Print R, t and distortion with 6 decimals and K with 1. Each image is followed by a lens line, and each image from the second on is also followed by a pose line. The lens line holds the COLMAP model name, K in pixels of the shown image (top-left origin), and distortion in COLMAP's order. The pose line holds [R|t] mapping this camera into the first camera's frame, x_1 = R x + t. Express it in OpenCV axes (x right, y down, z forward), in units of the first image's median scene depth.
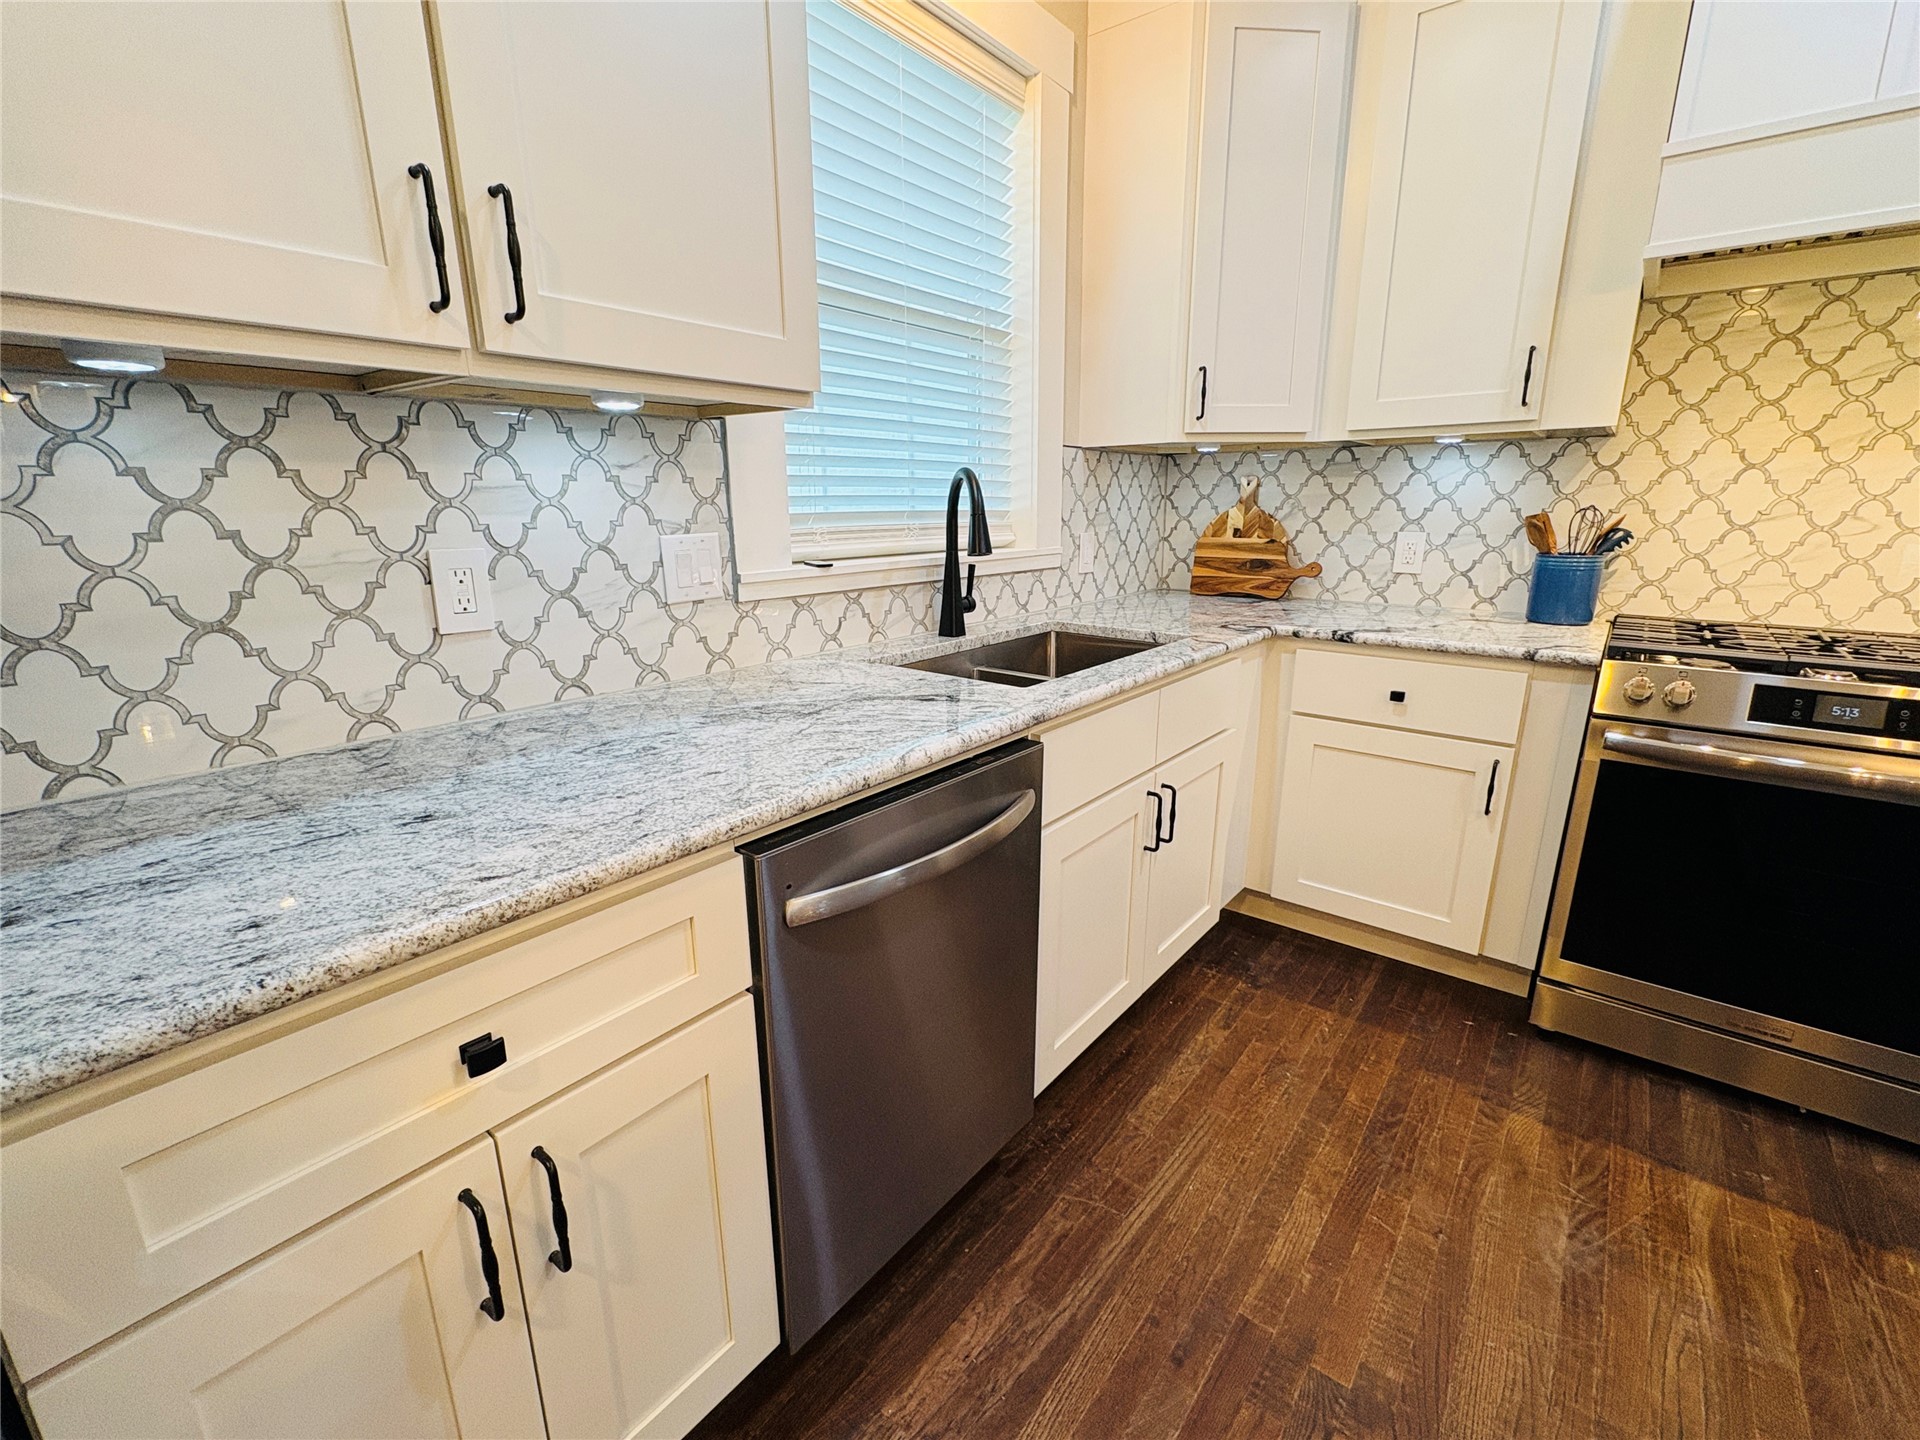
lens RADIAL K [[834.4, 0, 960.0], [0, 834.4, 720.0], [0, 0, 1]] dist [0.001170, -0.000416]
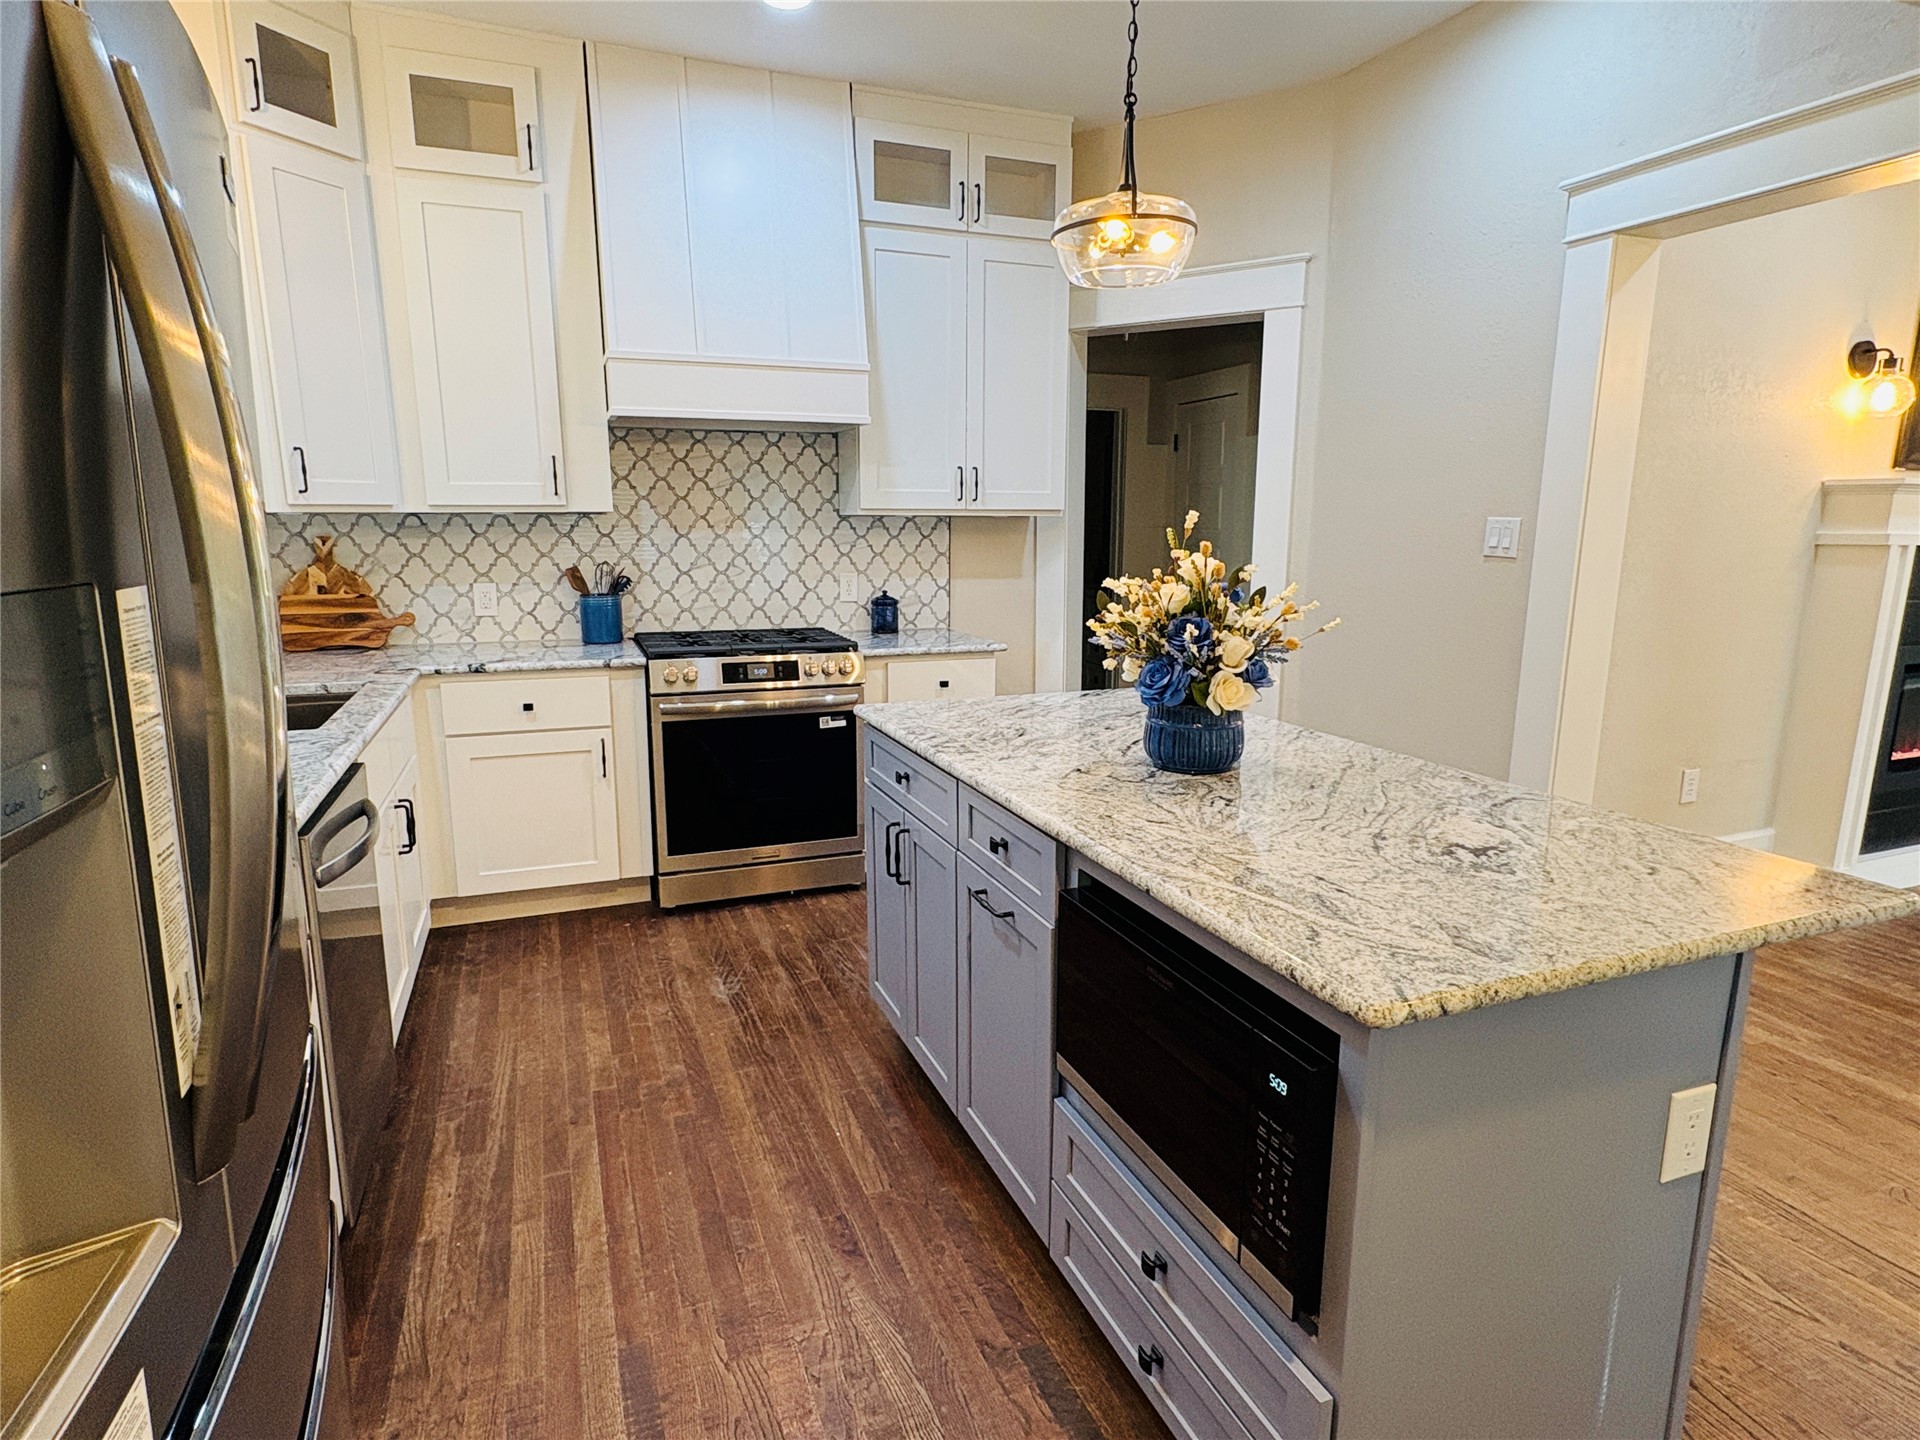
lens RADIAL K [[1048.6, 0, 957.0], [0, 1048.6, 721.6], [0, 0, 1]] dist [-0.000221, 0.001106]
pose [[0.501421, -0.157517, 0.850744, -0.556383], [0.216286, 0.974889, 0.053026, 0.052971], [-0.837733, 0.157416, 0.522899, -0.442132]]
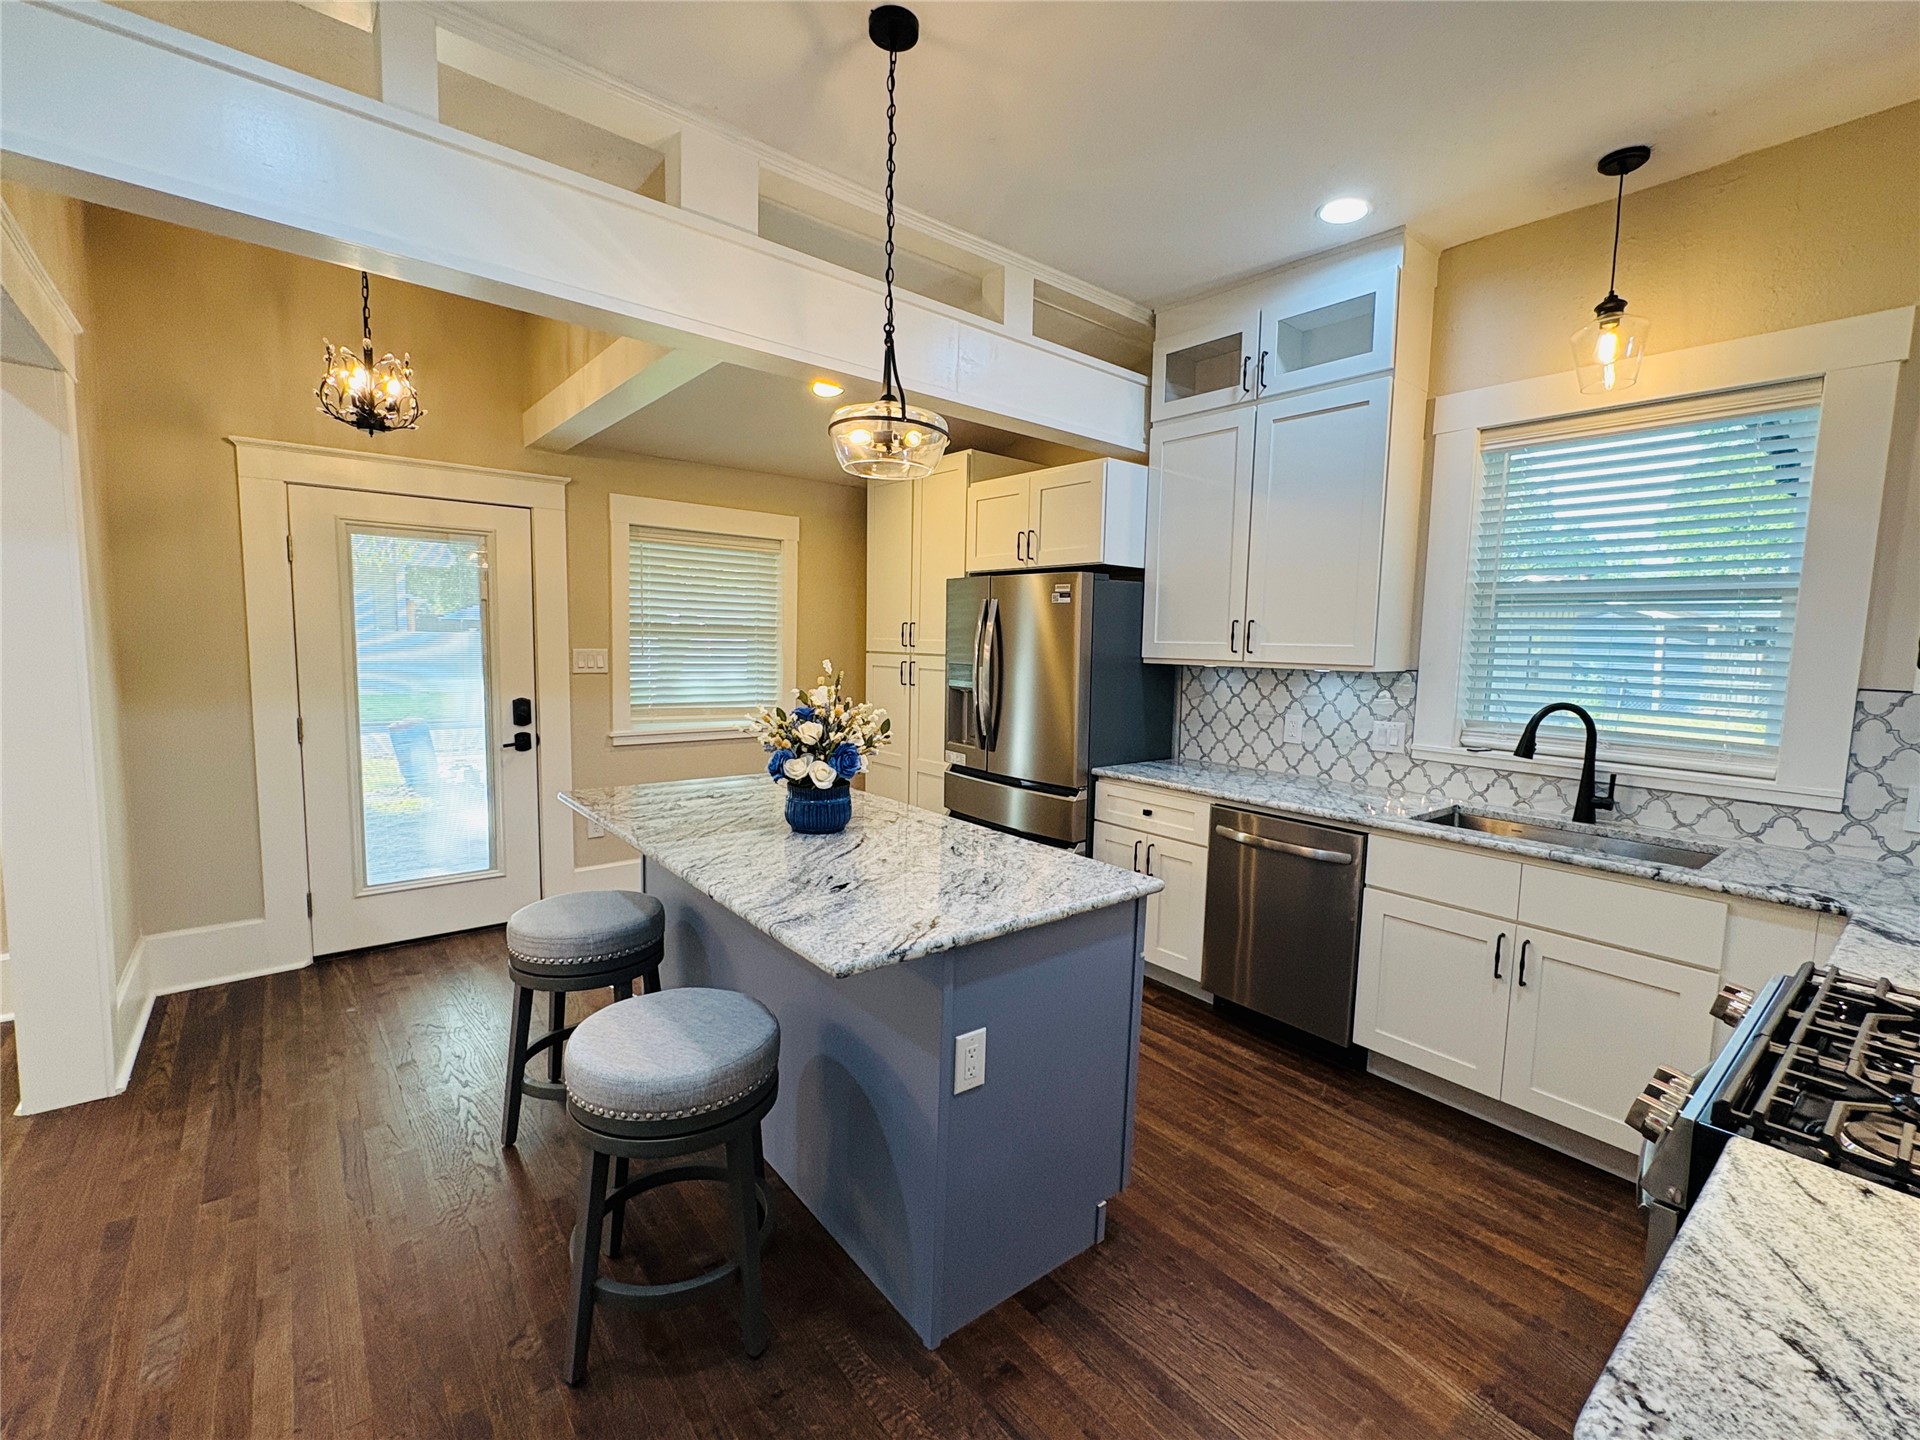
lens RADIAL K [[834.4, 0, 960.0], [0, 834.4, 720.0], [0, 0, 1]] dist [0.001170, -0.000416]
pose [[-0.215712, 0.094278, -0.971895, 1.484622], [-0.273579, 0.949629, 0.152839, -0.185893], [0.937349, 0.298859, -0.179054, 0.249837]]
